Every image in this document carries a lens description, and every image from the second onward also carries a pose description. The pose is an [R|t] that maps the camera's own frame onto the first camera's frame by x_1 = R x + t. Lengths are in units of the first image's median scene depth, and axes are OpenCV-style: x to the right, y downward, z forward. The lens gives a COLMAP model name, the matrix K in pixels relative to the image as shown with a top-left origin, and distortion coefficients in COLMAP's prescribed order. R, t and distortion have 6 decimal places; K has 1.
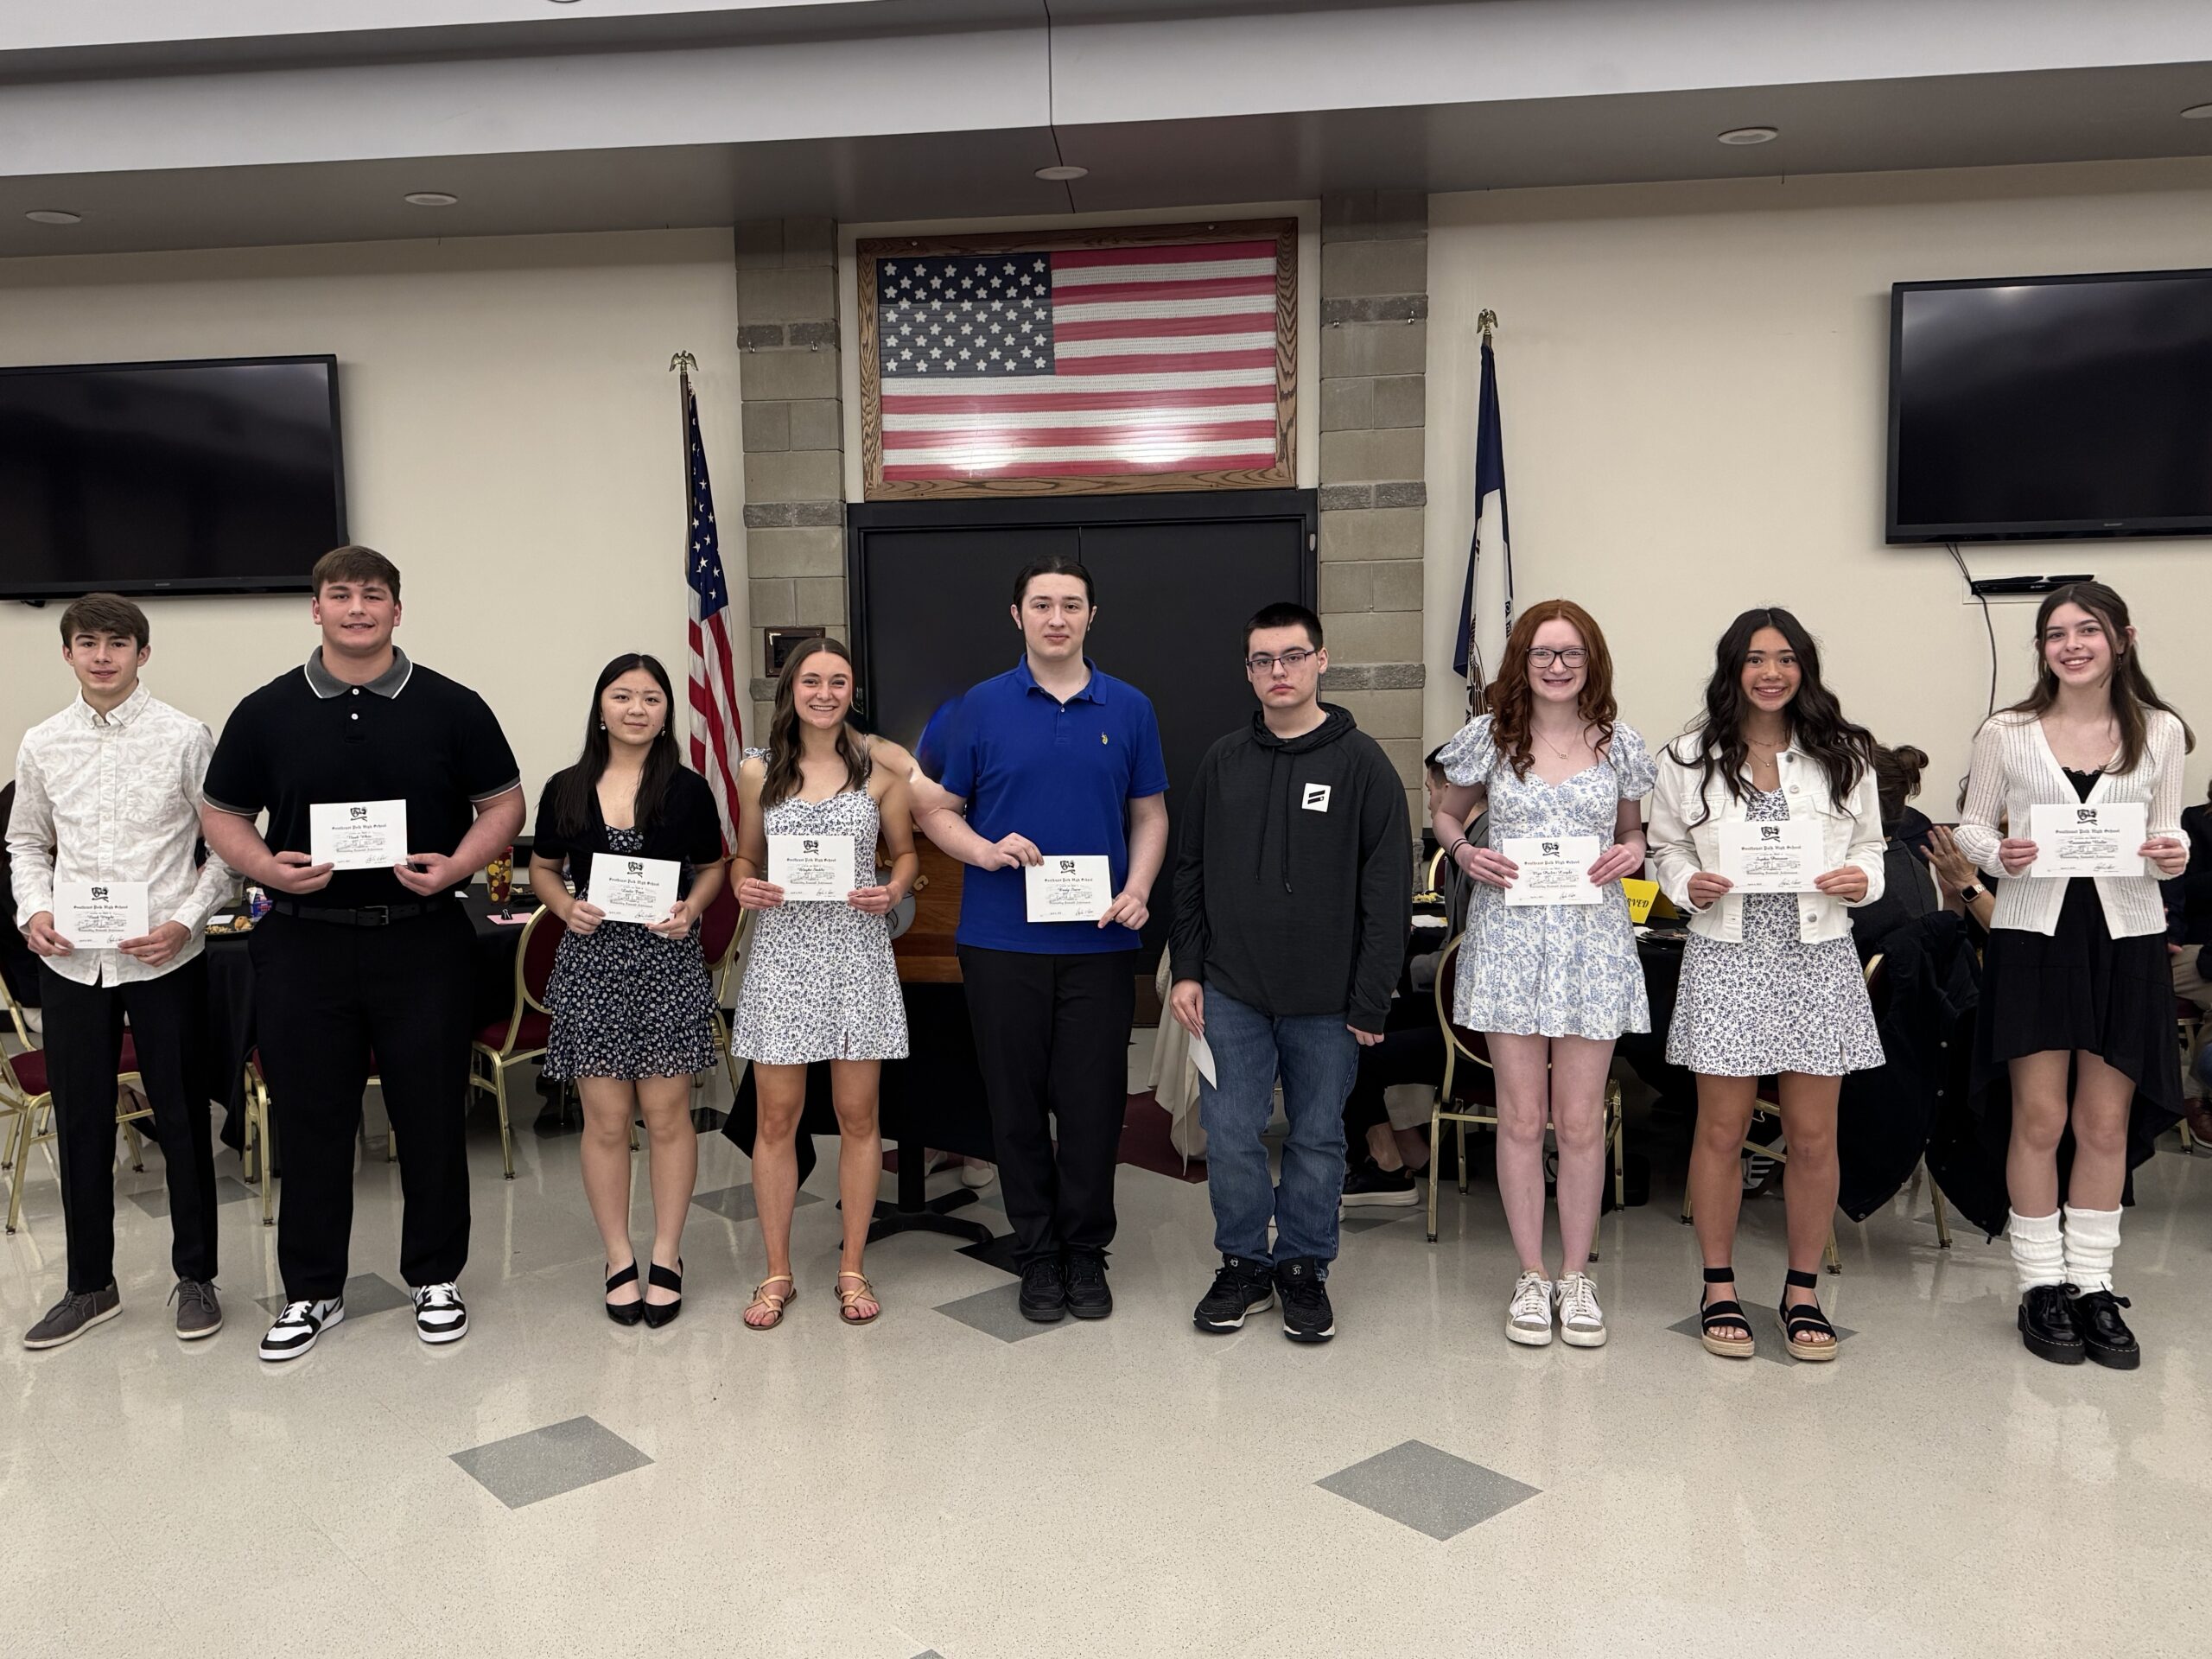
lens RADIAL K [[1873.1, 0, 985.3], [0, 1873.1, 802.9], [0, 0, 1]] dist [0.242369, -0.550687]
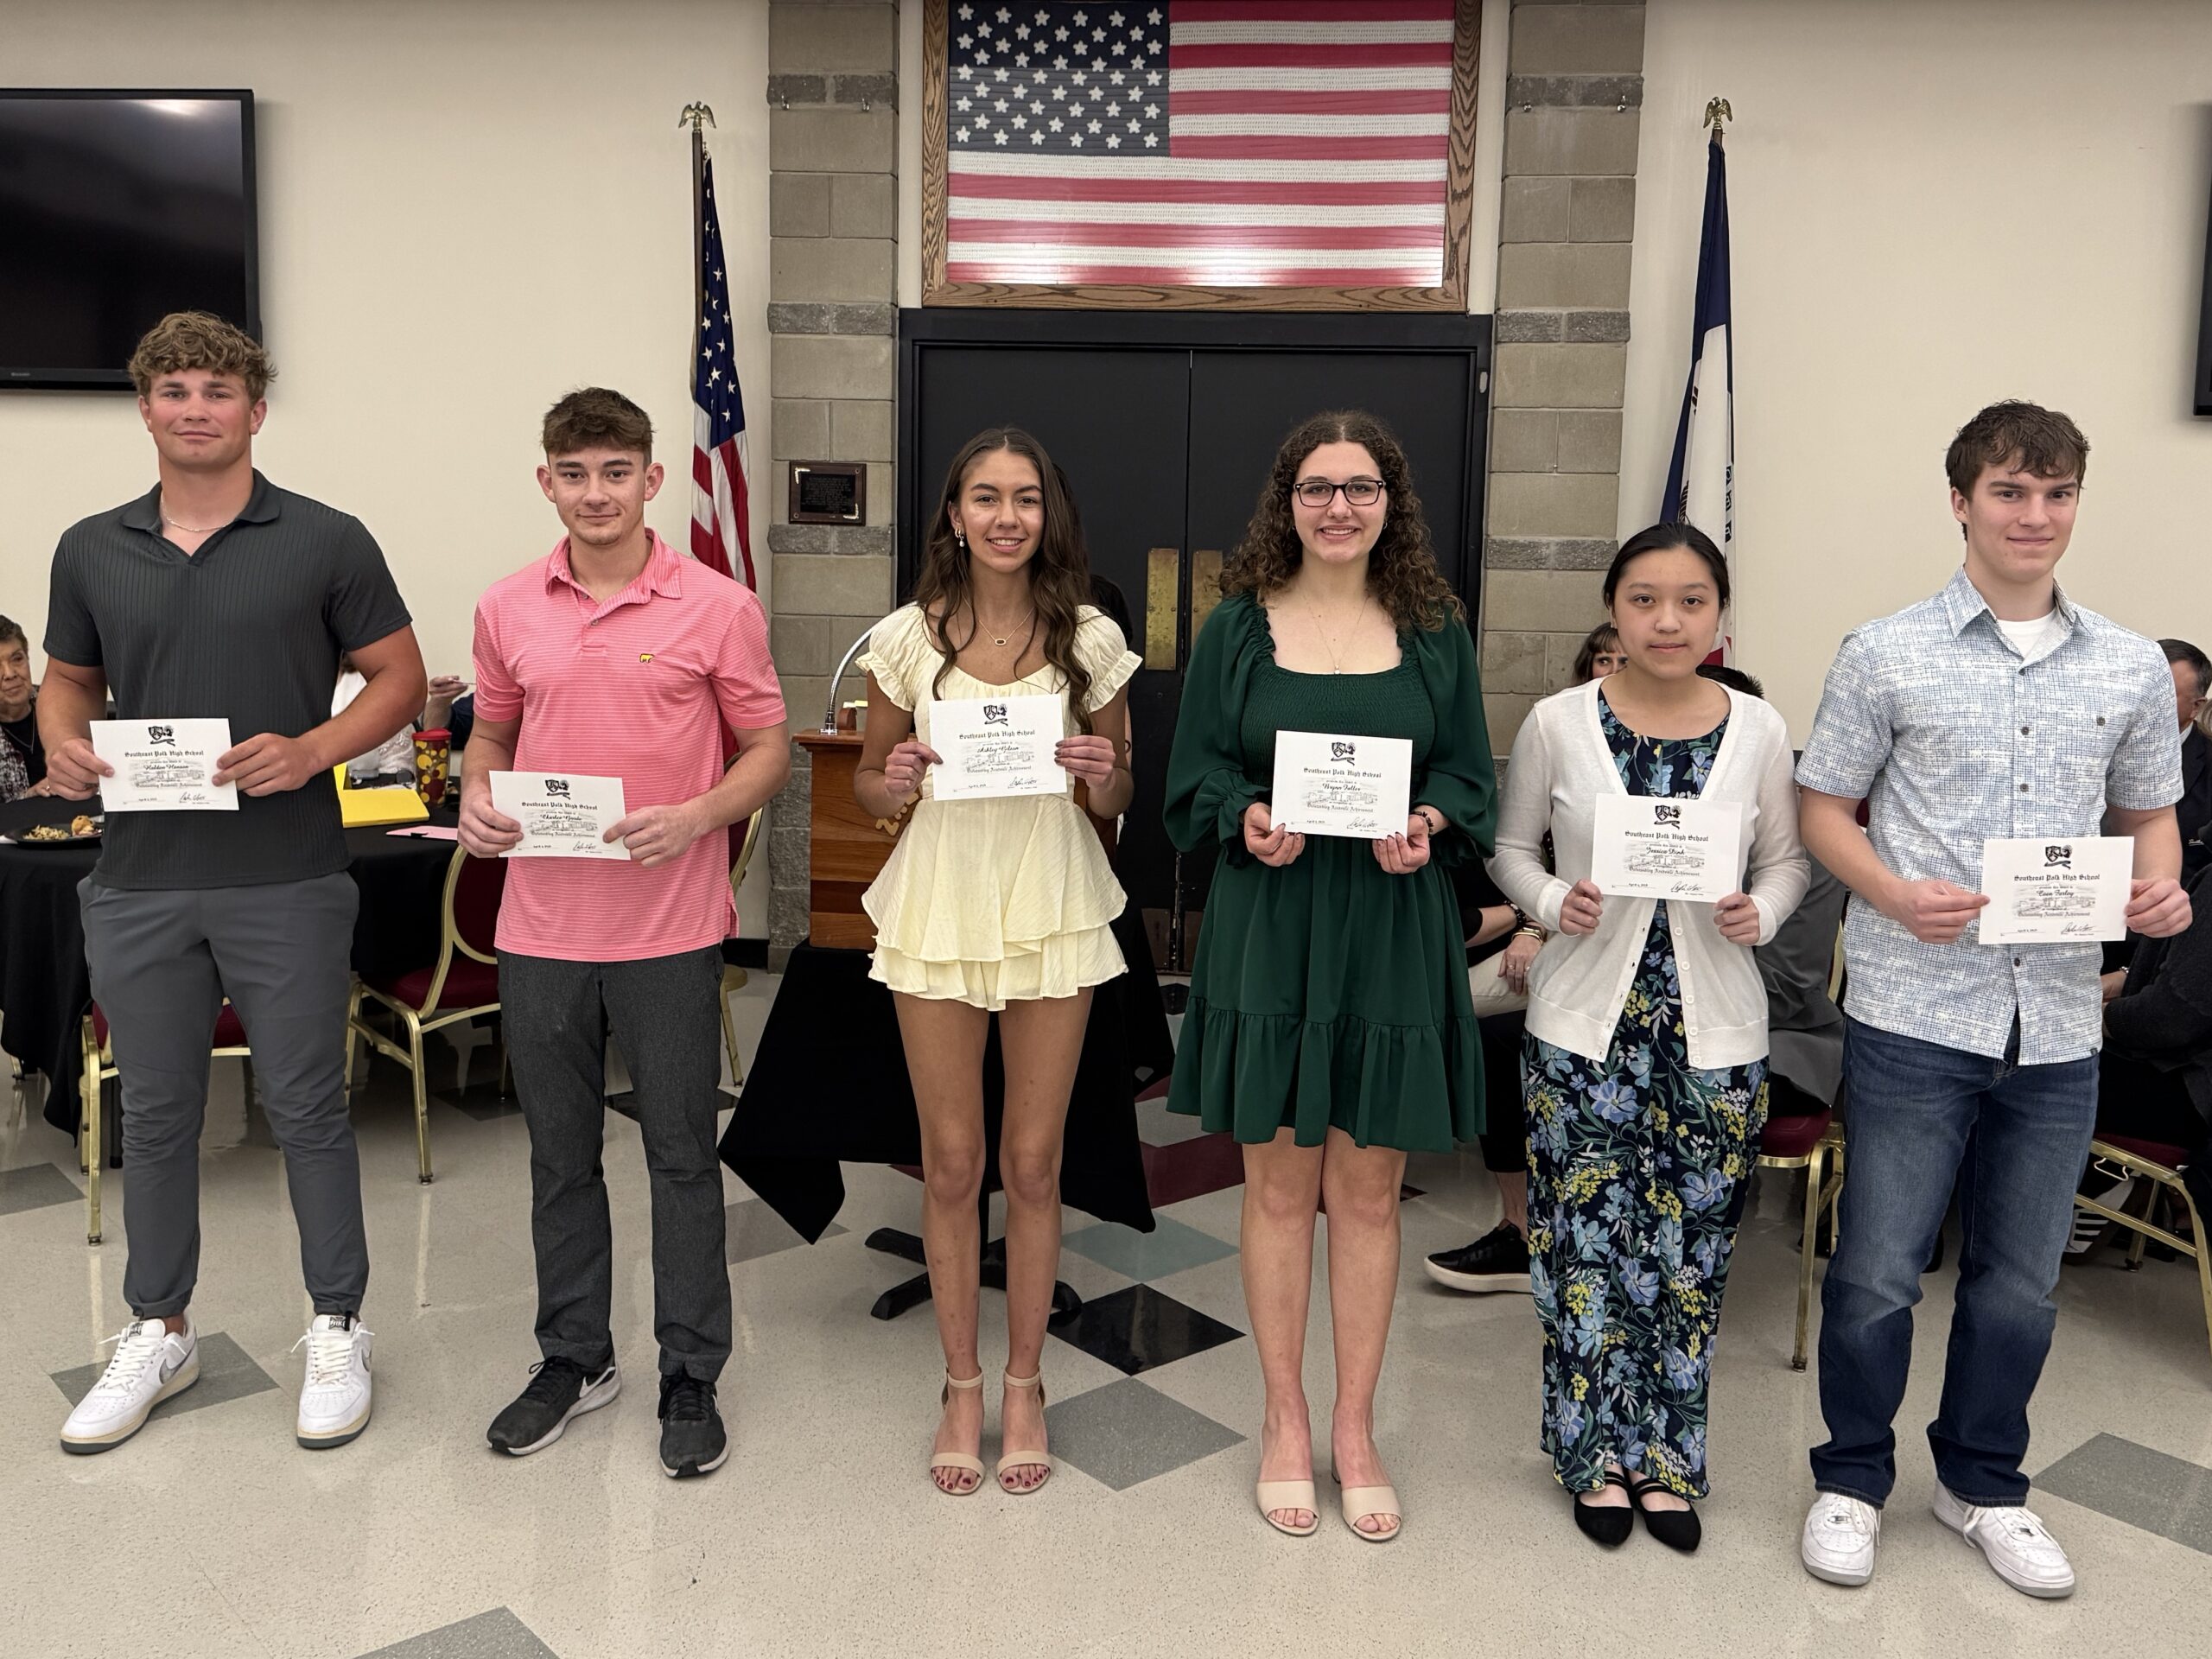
lens RADIAL K [[2062.9, 0, 1076.5], [0, 2062.9, 692.2], [0, 0, 1]] dist [0.261110, -0.640521]
pose [[0.998556, 0.037312, 0.038639, -0.027375], [-0.037779, 0.999221, 0.011443, -0.010764], [-0.038182, -0.012887, 0.999188, 0.124159]]
